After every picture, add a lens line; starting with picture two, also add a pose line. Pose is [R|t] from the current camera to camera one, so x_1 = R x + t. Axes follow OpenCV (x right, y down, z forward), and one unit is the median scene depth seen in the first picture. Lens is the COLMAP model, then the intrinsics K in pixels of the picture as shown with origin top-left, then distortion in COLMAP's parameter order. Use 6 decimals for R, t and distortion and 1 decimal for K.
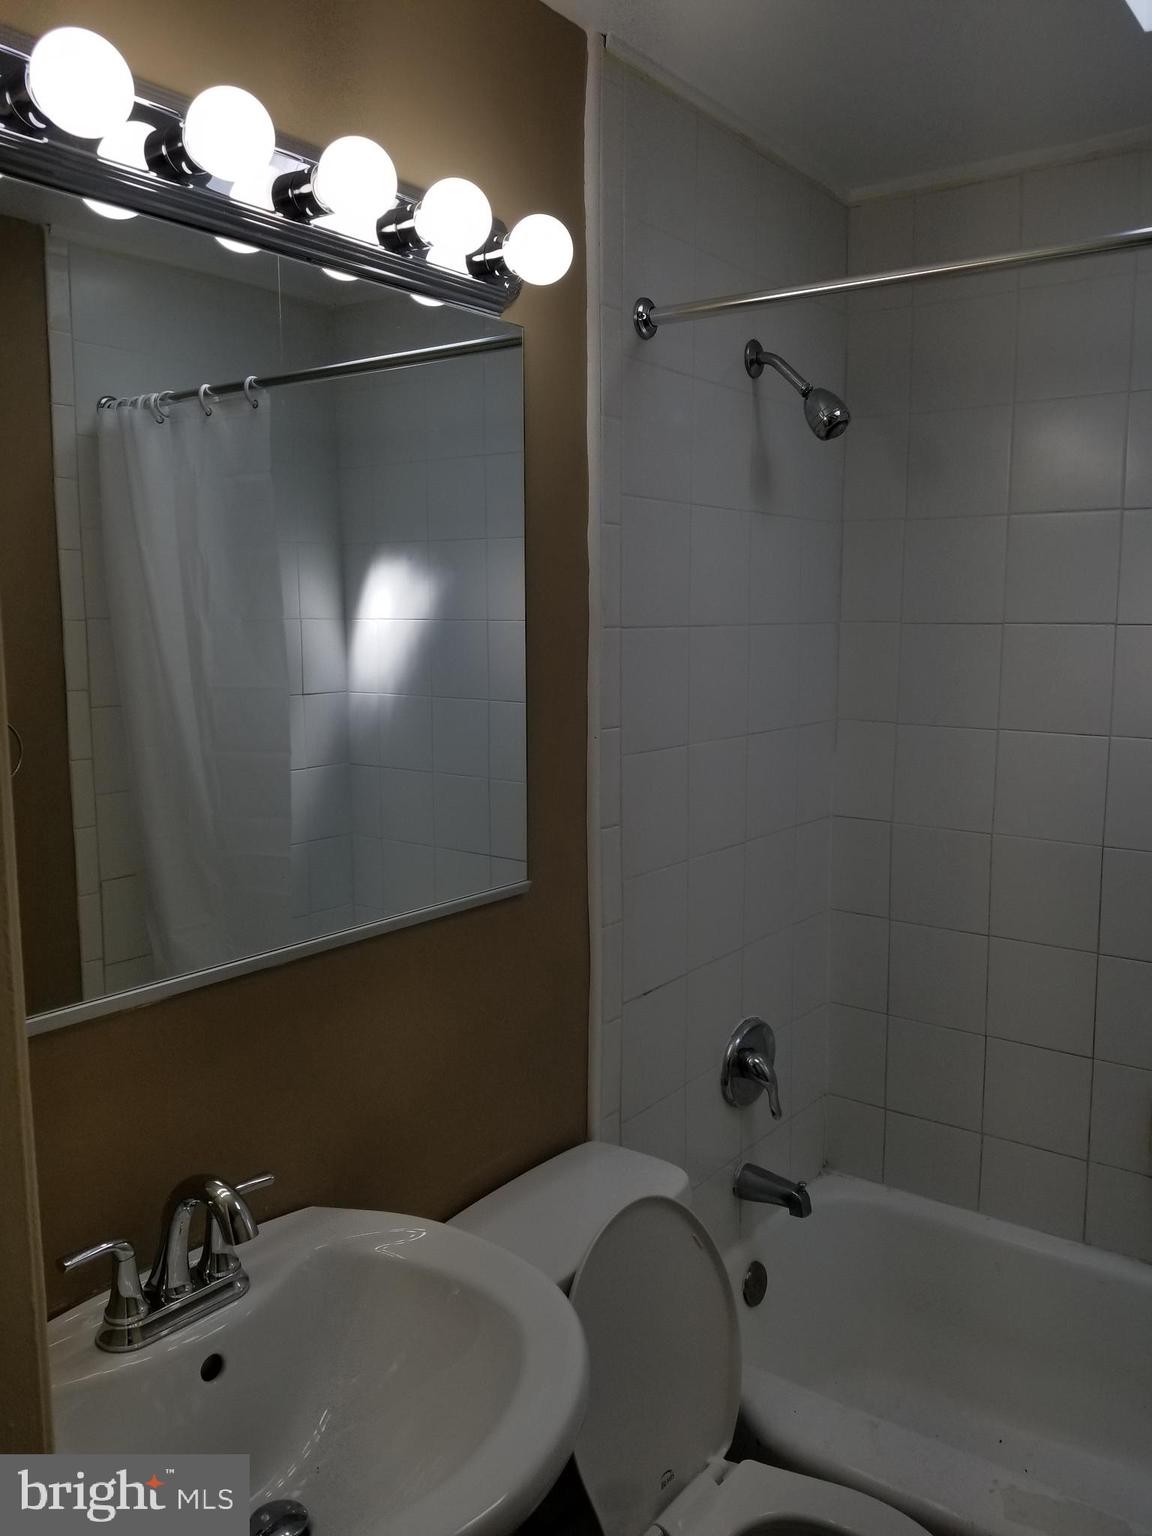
lens RADIAL K [[1226.6, 0, 585.3], [0, 1226.6, 761.2], [0, 0, 1]] dist [0.037290, -0.061716]
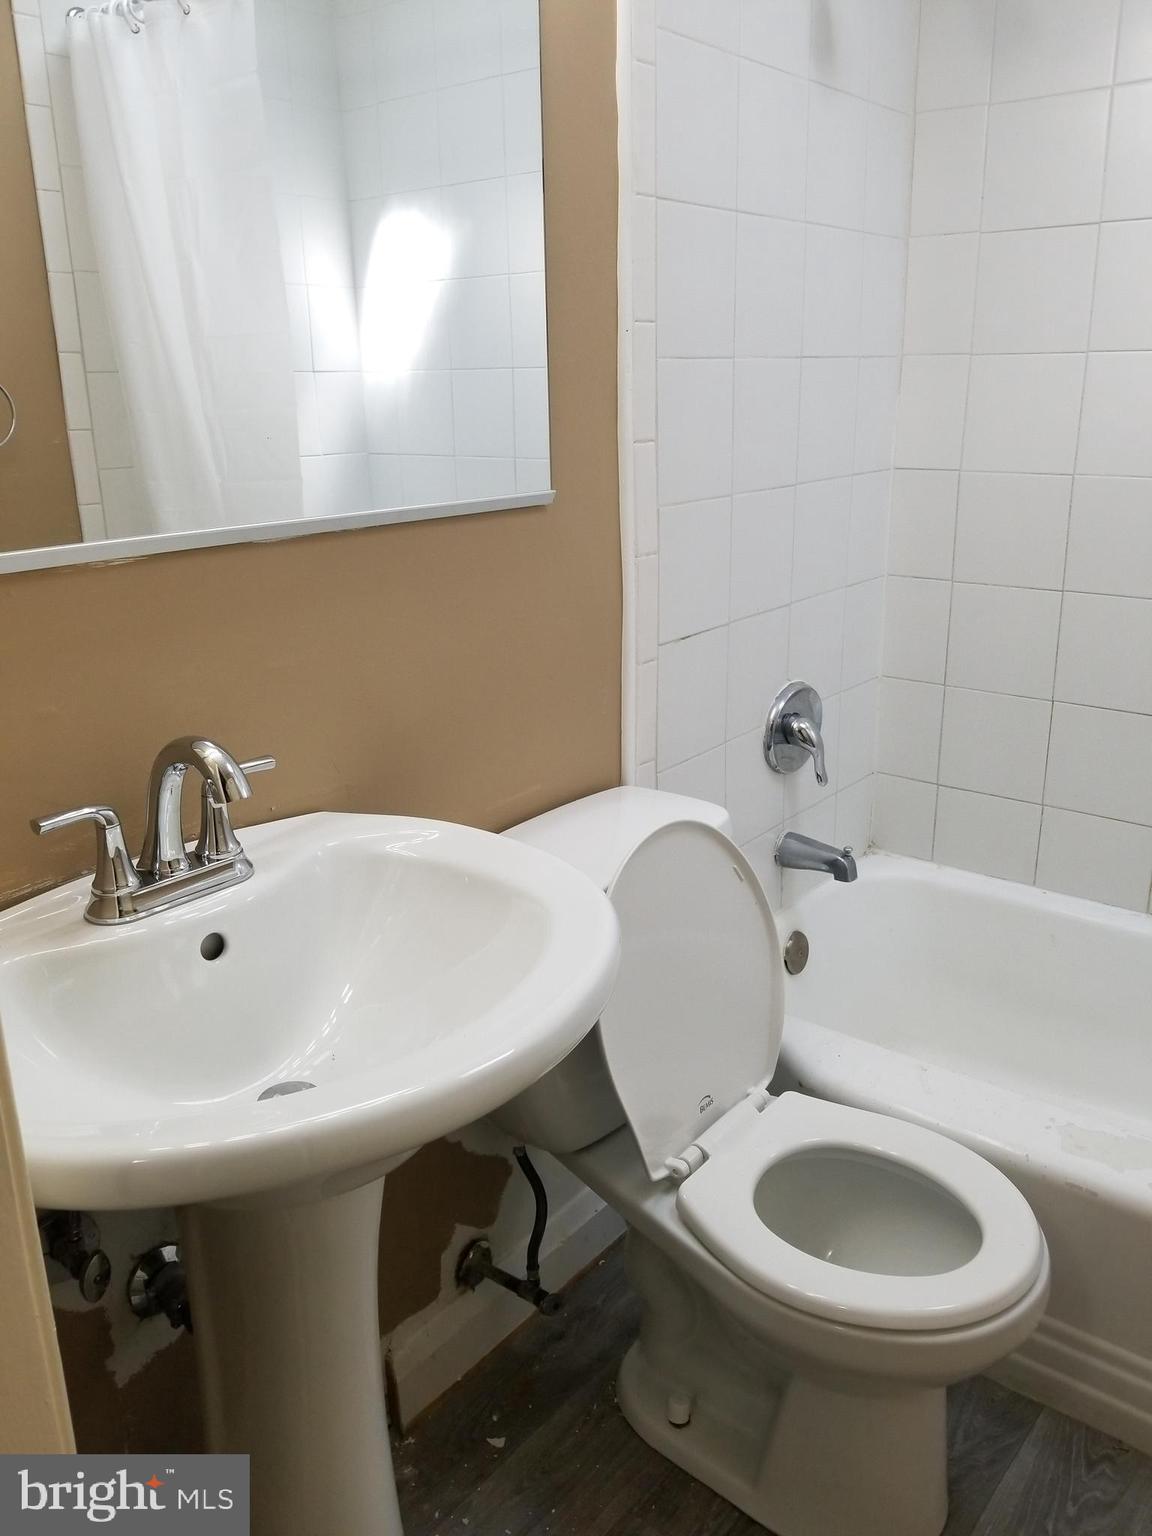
lens RADIAL K [[1226.6, 0, 562.3], [0, 1226.6, 732.6], [0, 0, 1]] dist [0.037290, -0.061716]
pose [[0.998746, -0.007463, -0.049498, 0.003220], [0.015246, 0.987195, 0.158785, 0.113312], [0.047679, -0.159341, 0.986072, 0.075749]]
